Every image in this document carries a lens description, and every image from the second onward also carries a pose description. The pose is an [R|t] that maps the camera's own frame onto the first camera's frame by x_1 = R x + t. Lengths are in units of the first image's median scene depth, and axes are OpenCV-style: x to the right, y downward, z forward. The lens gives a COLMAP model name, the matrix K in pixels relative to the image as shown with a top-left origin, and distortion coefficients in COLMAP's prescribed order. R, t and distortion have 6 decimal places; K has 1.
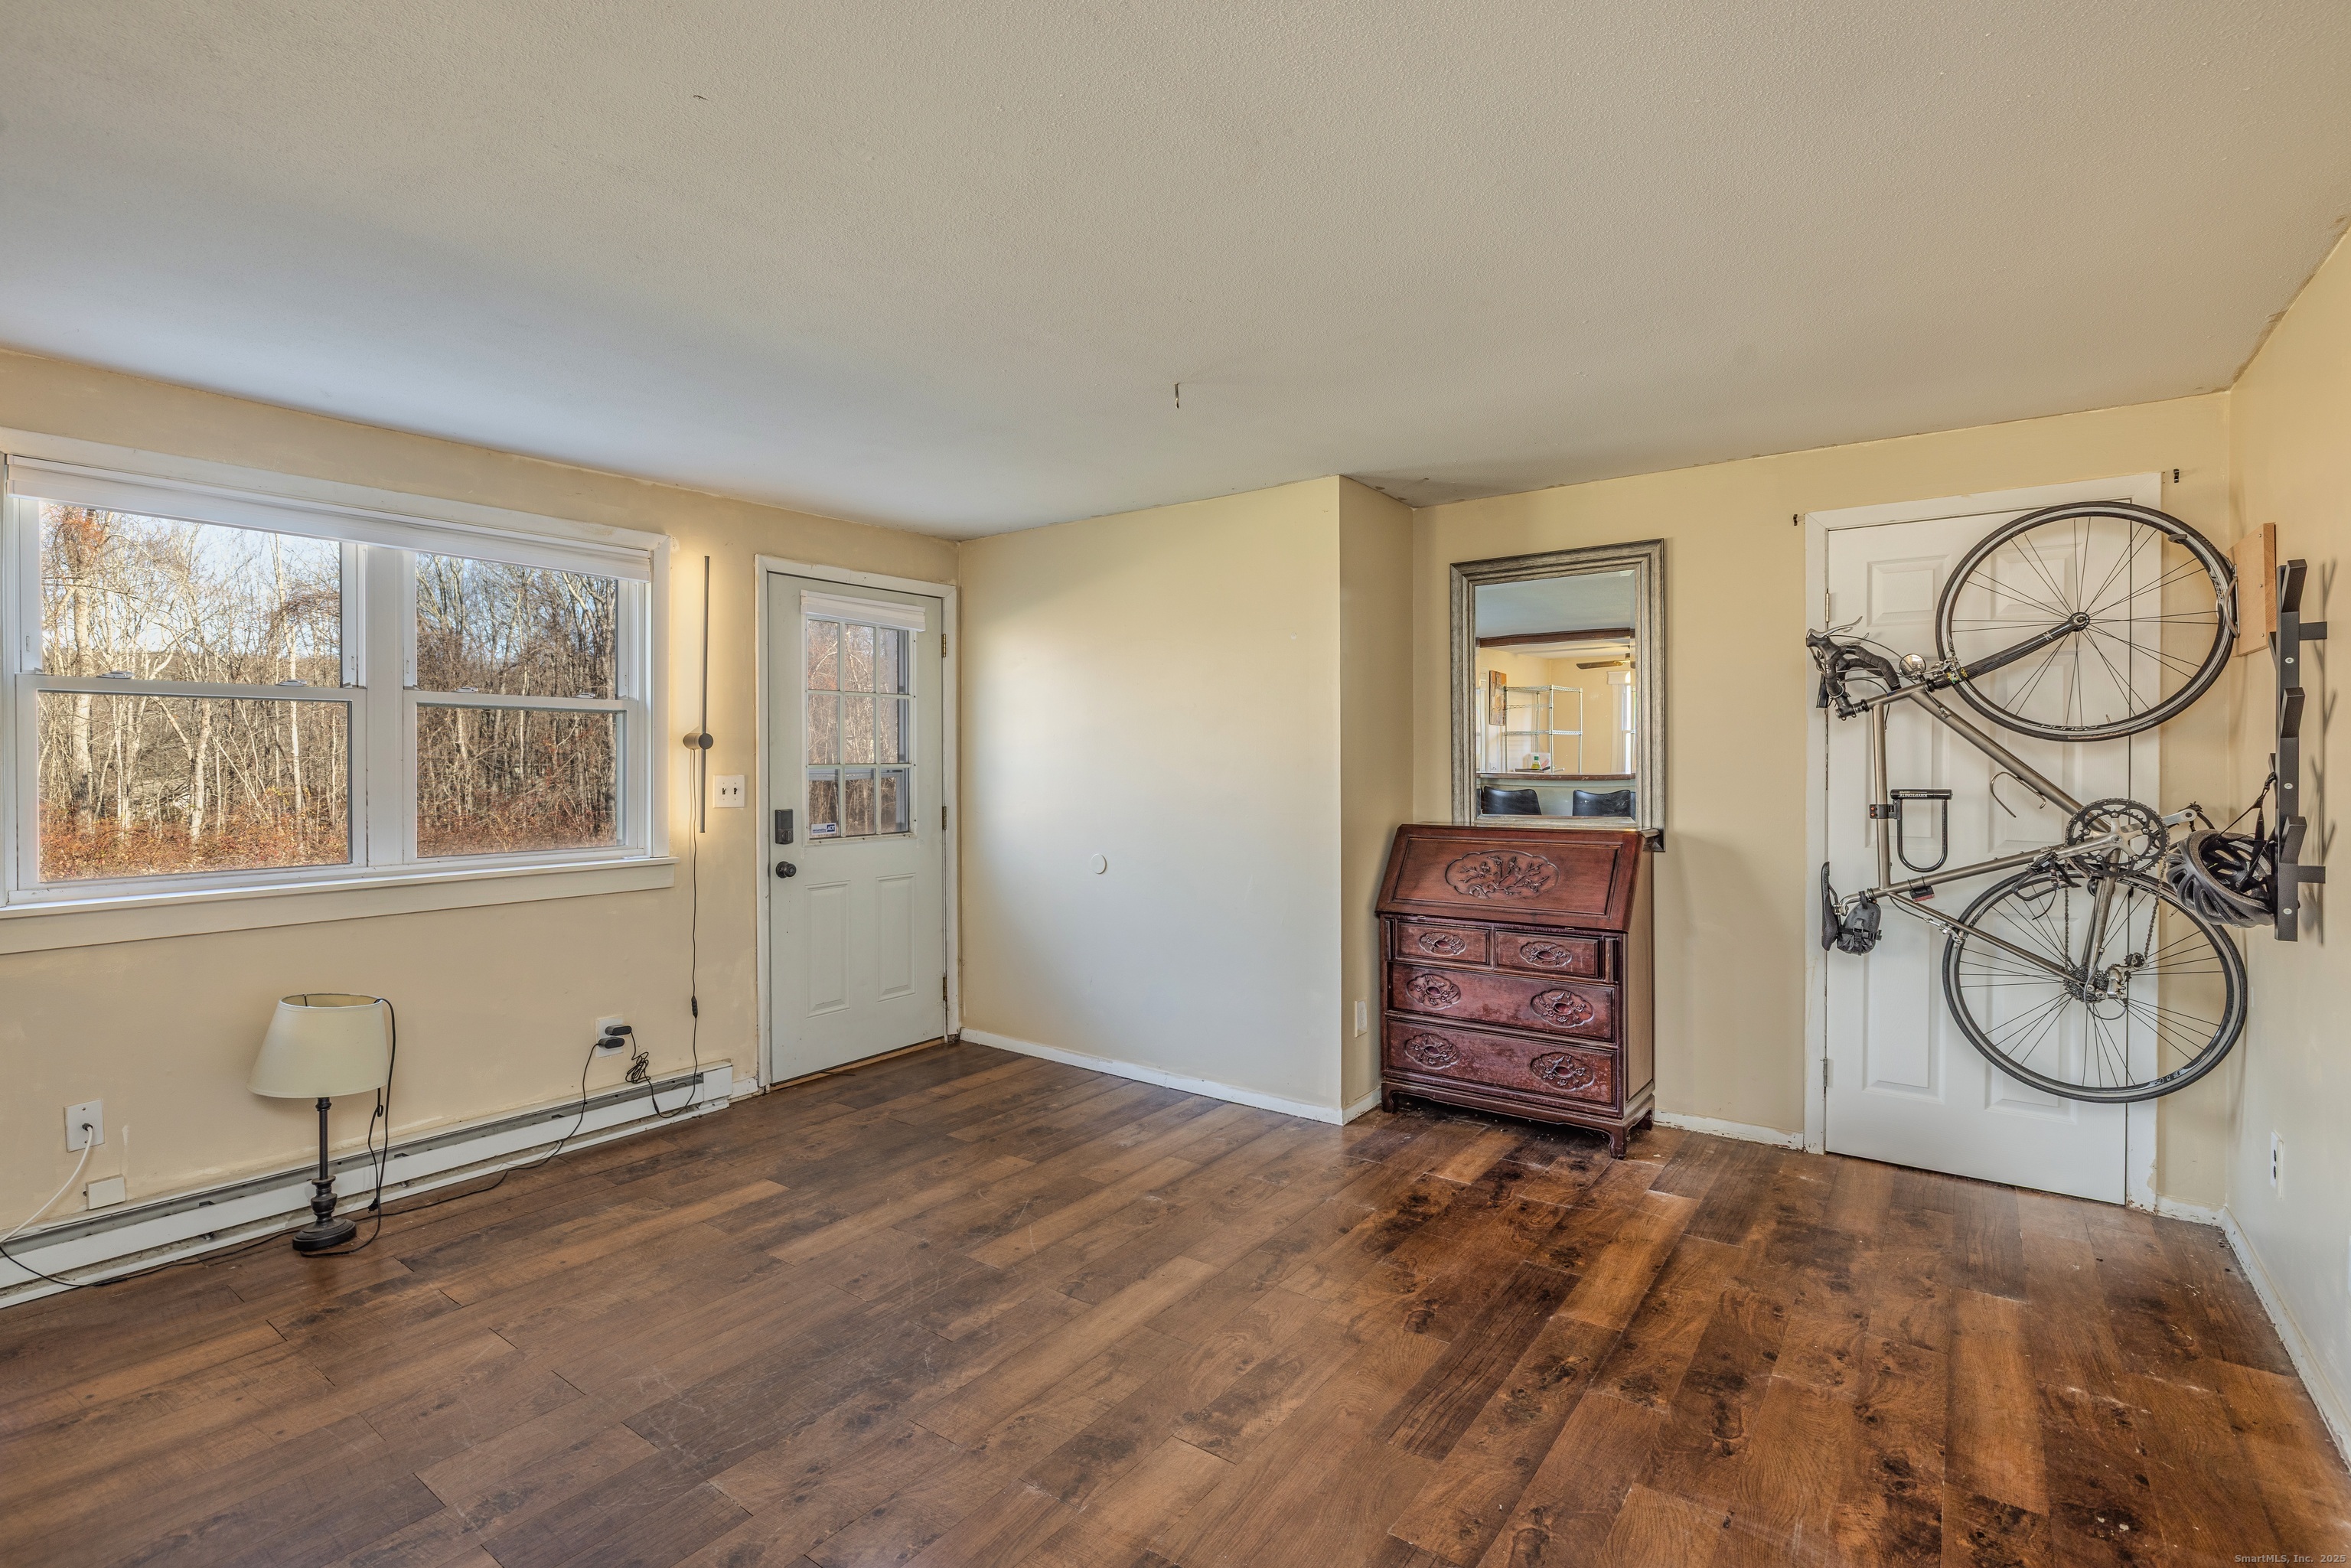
lens RADIAL K [[1097.3, 0, 1149.2], [0, 1097.3, 769.6], [0, 0, 1]] dist [-0.012527, -0.000284]
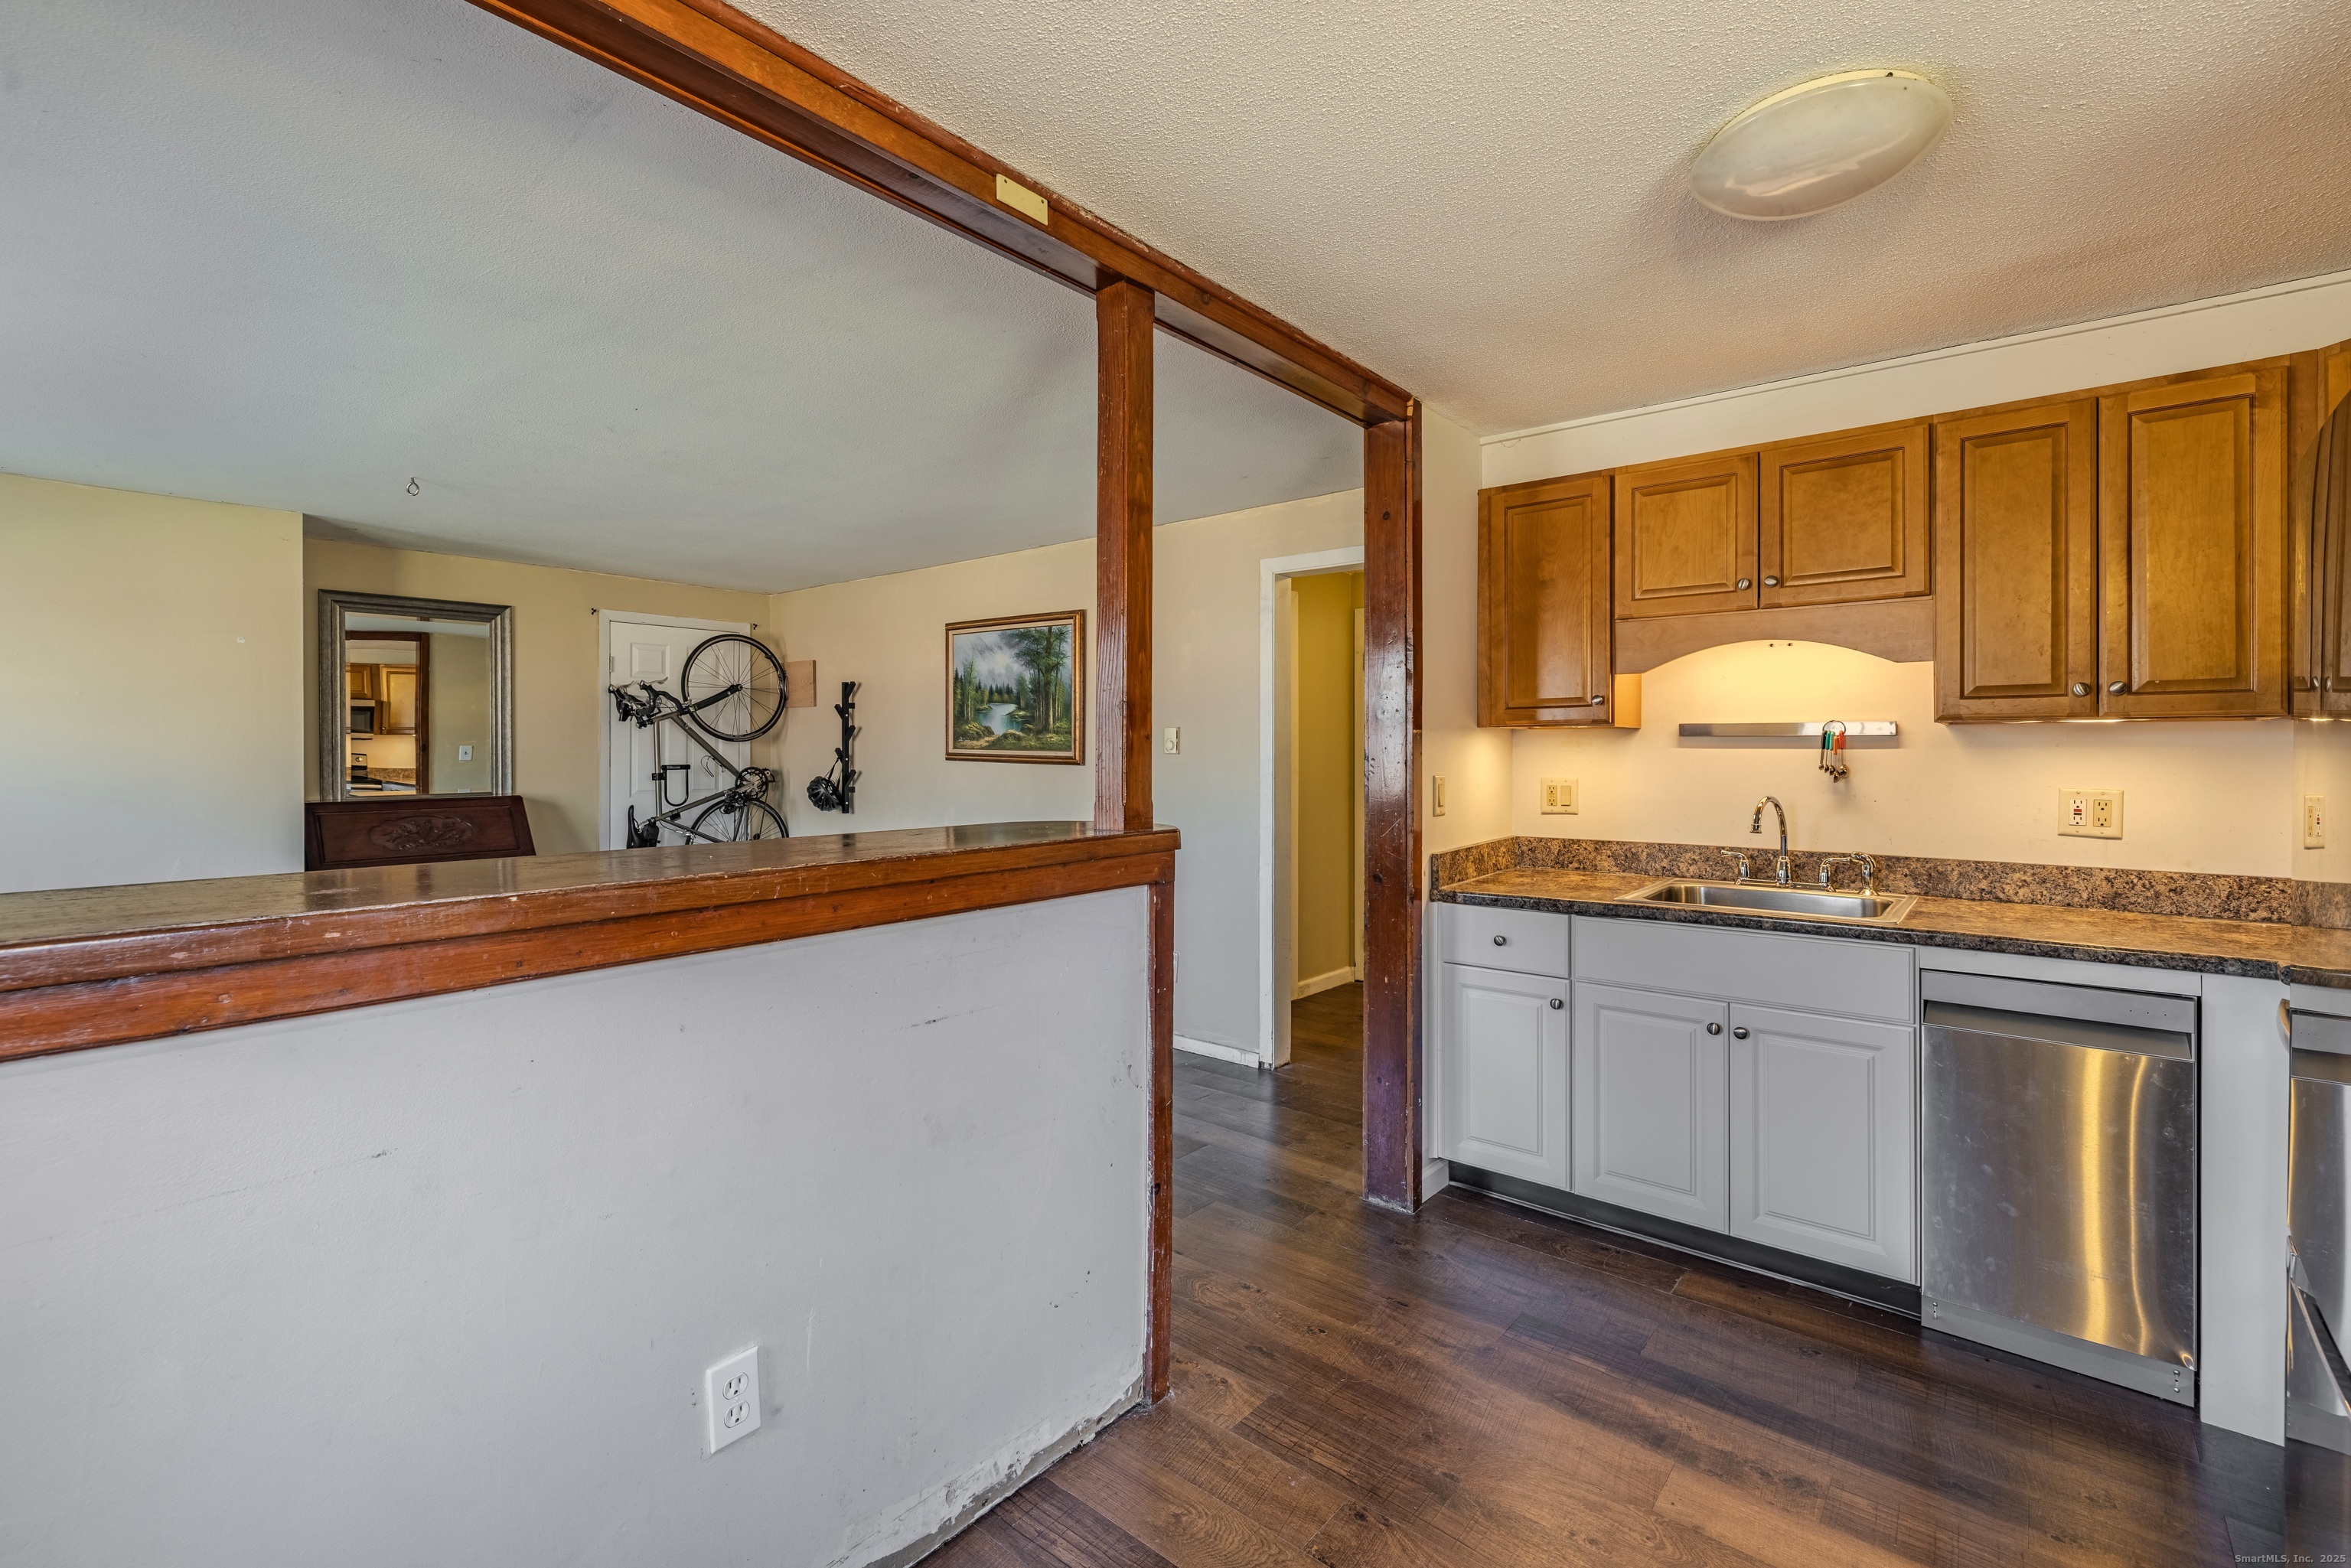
lens RADIAL K [[1017.4, 0, 1210.2], [0, 1017.4, 748.8], [0, 0, 1]] dist [-0.000060, 0.000533]
pose [[0.028644, 0.002123, 0.999587, -1.080761], [0.009434, 0.999953, -0.002395, 0.003063], [-0.999545, 0.009498, 0.028623, -0.025316]]
